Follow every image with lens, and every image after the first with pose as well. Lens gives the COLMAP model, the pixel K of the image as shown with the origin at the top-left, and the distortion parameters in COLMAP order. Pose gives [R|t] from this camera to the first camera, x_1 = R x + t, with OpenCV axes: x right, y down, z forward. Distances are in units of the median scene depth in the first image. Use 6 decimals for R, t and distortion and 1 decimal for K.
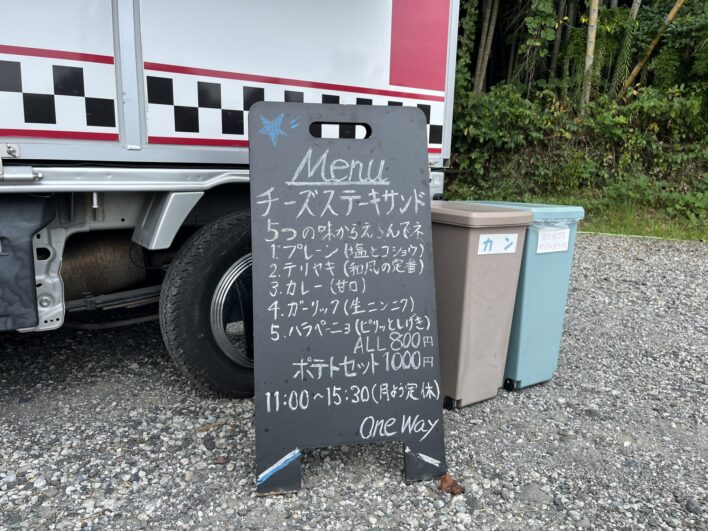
lens RADIAL K [[541.1, 0, 357.1], [0, 541.1, 280.9], [0, 0, 1]] dist [0.051839, -0.086619]
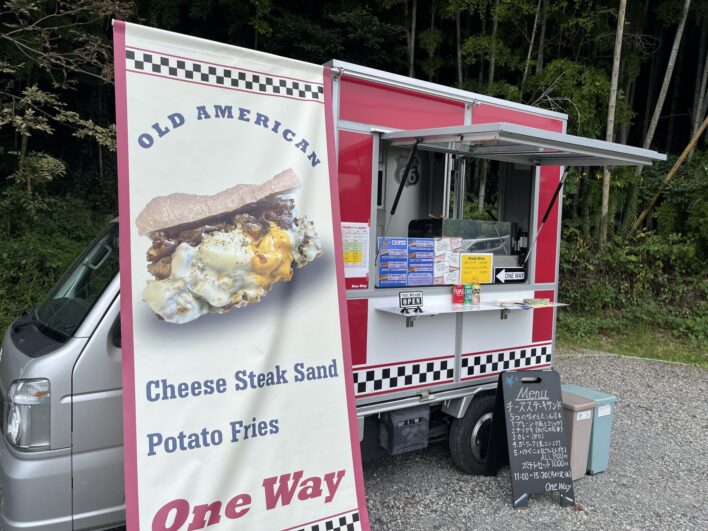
lens RADIAL K [[541.1, 0, 351.0], [0, 541.1, 270.4], [0, 0, 1]] dist [0.051839, -0.086619]
pose [[0.999127, 0.009830, -0.040607, -0.450590], [-0.015857, 0.988423, -0.150892, -0.205293], [0.038654, 0.151404, 0.987716, -1.027100]]
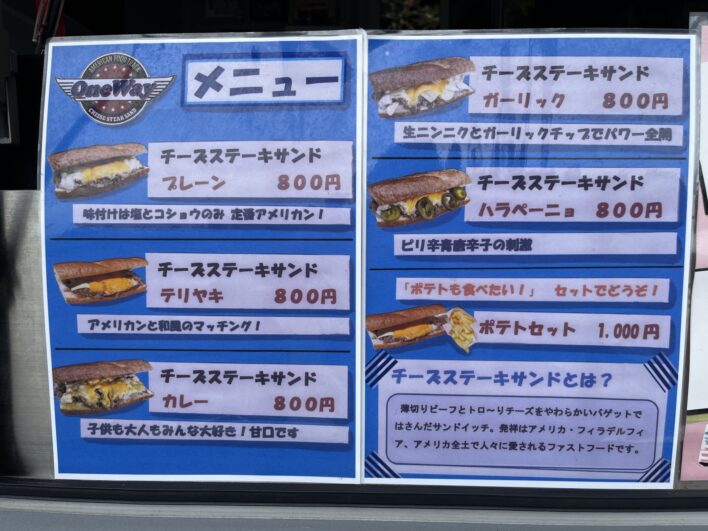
lens RADIAL K [[541.1, 0, 358.2], [0, 541.1, 265.0], [0, 0, 1]] dist [0.051839, -0.086619]
pose [[0.803103, 0.035149, -0.594803, -0.267735], [-0.114248, 0.988820, -0.095826, -0.427784], [0.584784, 0.144913, 0.798140, 0.259228]]
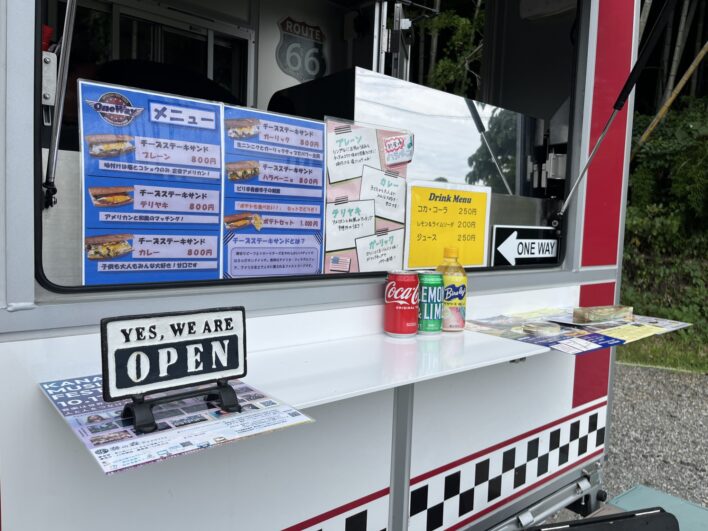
lens RADIAL K [[541.1, 0, 356.5], [0, 541.1, 270.2], [0, 0, 1]] dist [0.051839, -0.086619]
pose [[0.996579, 0.007141, 0.082342, -0.295321], [0.002783, 0.992796, -0.119783, -0.340959], [-0.082604, 0.119603, 0.989380, -0.008739]]
